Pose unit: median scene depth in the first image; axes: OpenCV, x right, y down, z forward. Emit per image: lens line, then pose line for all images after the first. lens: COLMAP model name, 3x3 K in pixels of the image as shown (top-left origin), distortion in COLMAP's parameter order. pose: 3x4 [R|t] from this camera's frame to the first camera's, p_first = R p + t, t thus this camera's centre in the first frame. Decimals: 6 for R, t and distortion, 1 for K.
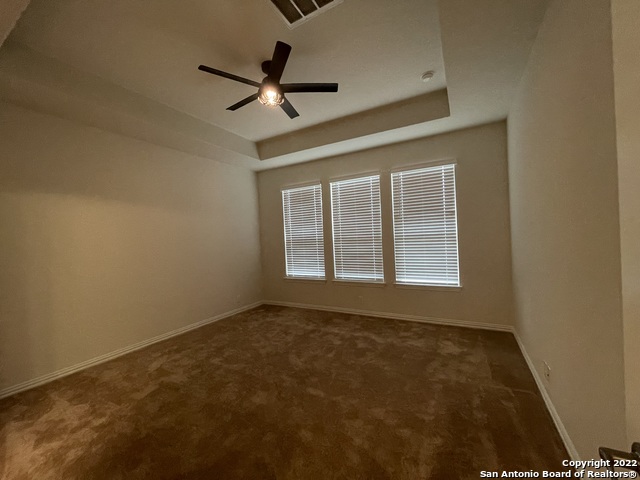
lens RADIAL K [[259.5, 0, 347.5], [0, 259.5, 233.3], [0, 0, 1]] dist [0.000248, 0.000259]
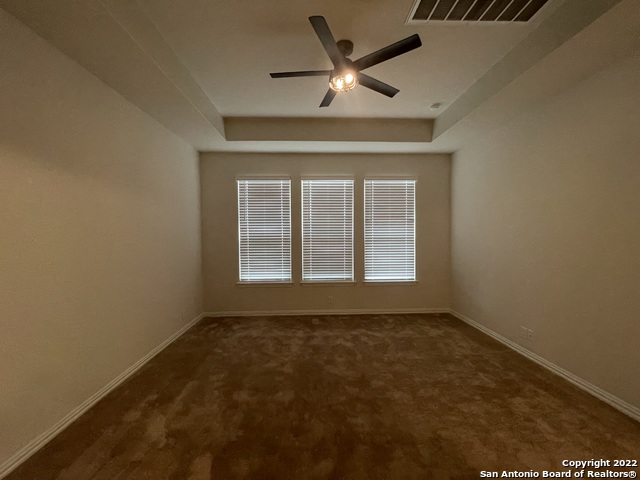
lens RADIAL K [[249.4, 0, 319.8], [0, 249.4, 233.3], [0, 0, 1]] dist [-0.000347, 0.000055]
pose [[0.865131, 0.036510, 0.500216, -0.496532], [-0.035697, 0.999300, -0.011199, 0.008908], [-0.500274, -0.008167, 0.865828, 0.183569]]
